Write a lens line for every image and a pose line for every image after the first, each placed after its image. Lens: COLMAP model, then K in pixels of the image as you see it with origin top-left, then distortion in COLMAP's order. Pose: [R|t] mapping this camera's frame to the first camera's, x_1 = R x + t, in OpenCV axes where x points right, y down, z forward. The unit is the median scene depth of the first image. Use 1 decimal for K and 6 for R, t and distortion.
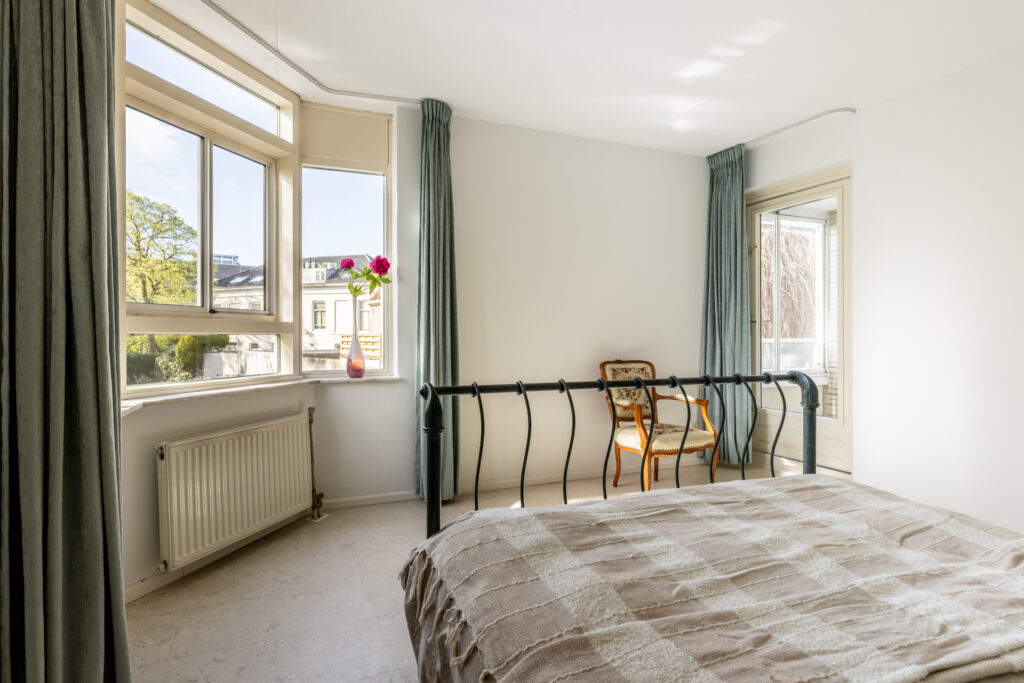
lens RADIAL K [[455.7, 0, 504.2], [0, 455.7, 337.5], [0, 0, 1]] dist [0.002543, 0.000216]
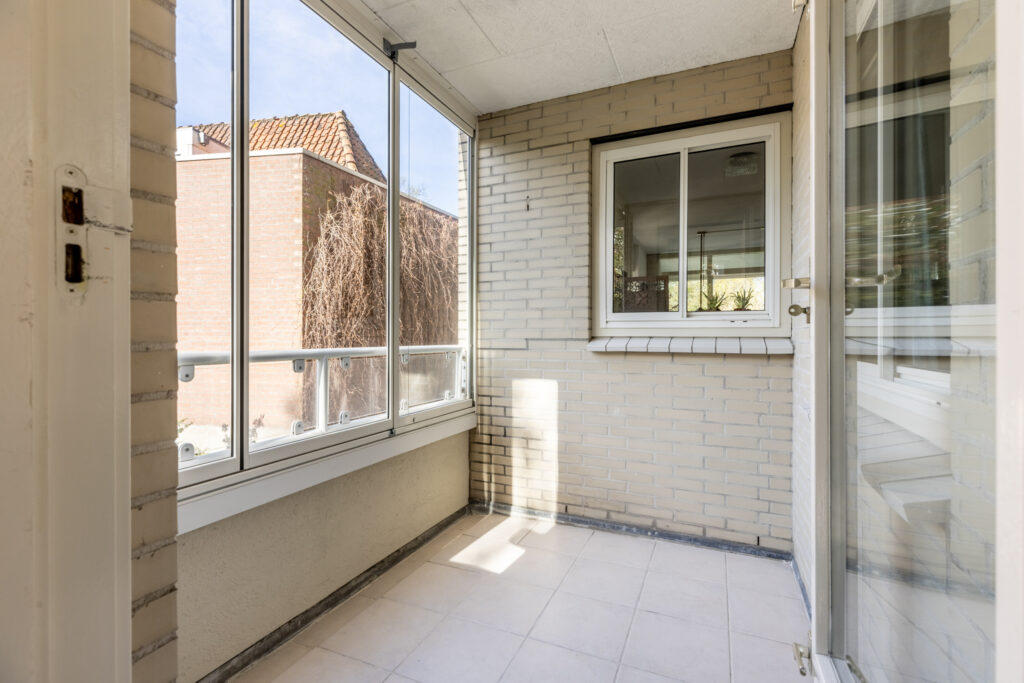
lens RADIAL K [[455.7, 0, 509.8], [0, 455.7, 335.5], [0, 0, 1]] dist [0.002543, 0.000216]
pose [[0.737728, 0.002499, 0.675094, 0.361136], [0.000505, 0.999991, -0.004254, -0.005966], [-0.675098, 0.003479, 0.737720, 0.558205]]
